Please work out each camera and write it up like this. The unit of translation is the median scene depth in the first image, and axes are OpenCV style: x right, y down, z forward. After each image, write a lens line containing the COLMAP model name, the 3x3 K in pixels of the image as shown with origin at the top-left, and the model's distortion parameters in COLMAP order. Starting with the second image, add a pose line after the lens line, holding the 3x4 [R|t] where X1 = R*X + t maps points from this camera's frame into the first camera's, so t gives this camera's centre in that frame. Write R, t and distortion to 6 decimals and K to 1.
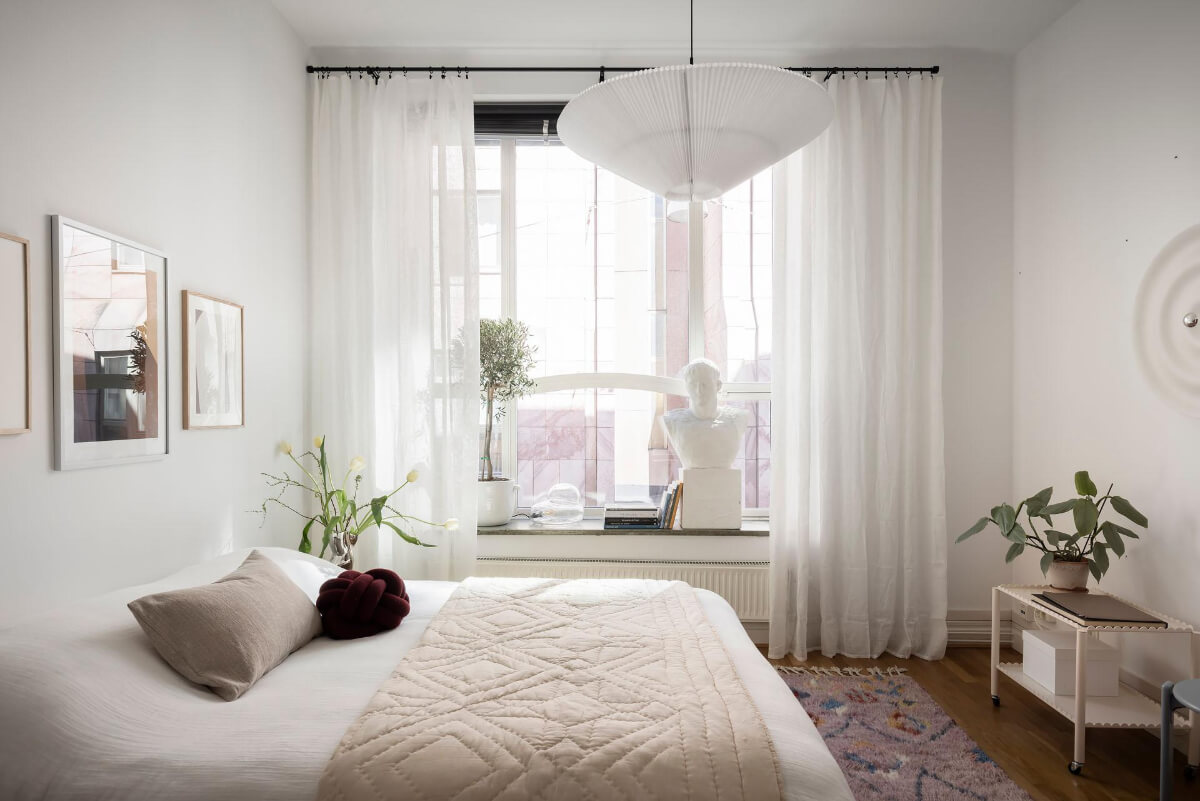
lens RADIAL K [[722.4, 0, 597.5], [0, 722.4, 408.3], [0, 0, 1]] dist [0.018991, 0.001852]
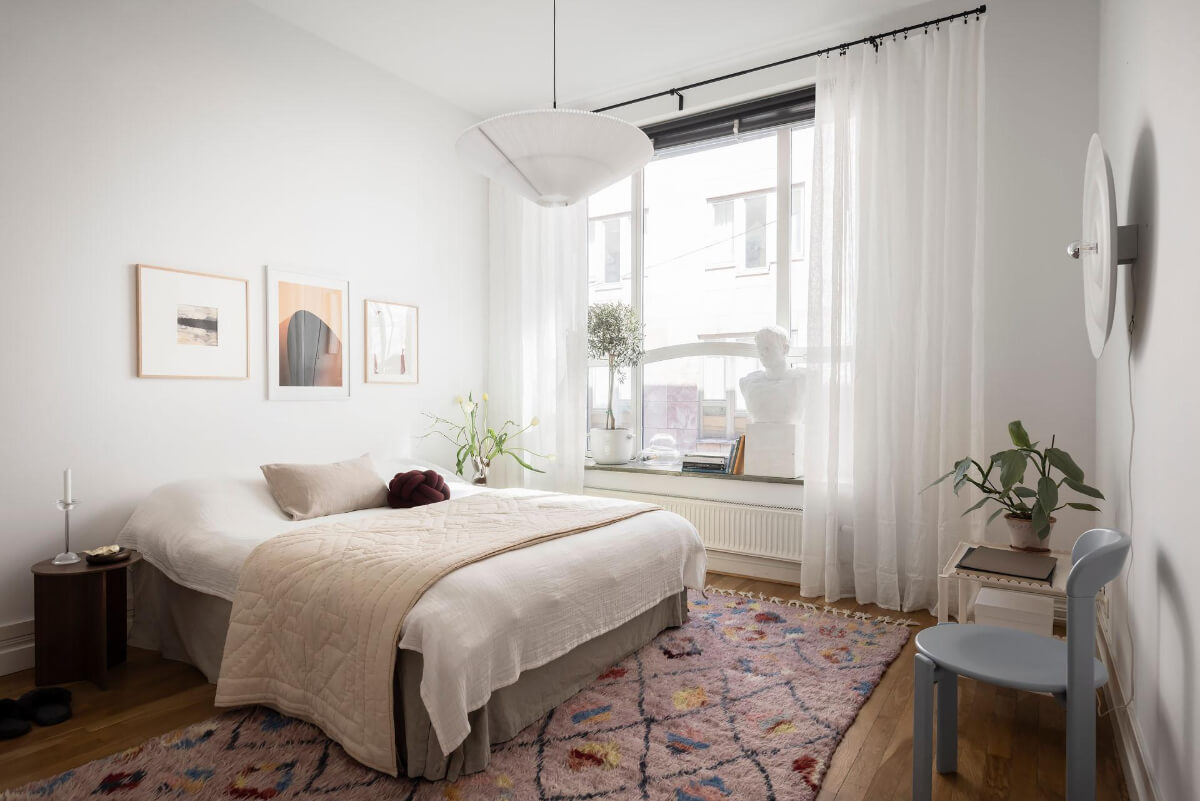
lens RADIAL K [[678.3, 0, 600.3], [0, 678.3, 395.4], [0, 0, 1]] dist [0.011785, 0.001690]
pose [[0.855372, 0.003678, -0.518000, 0.501667], [0.001575, 0.999952, 0.009701, 0.031636], [0.518011, -0.009114, 0.855325, -0.031725]]
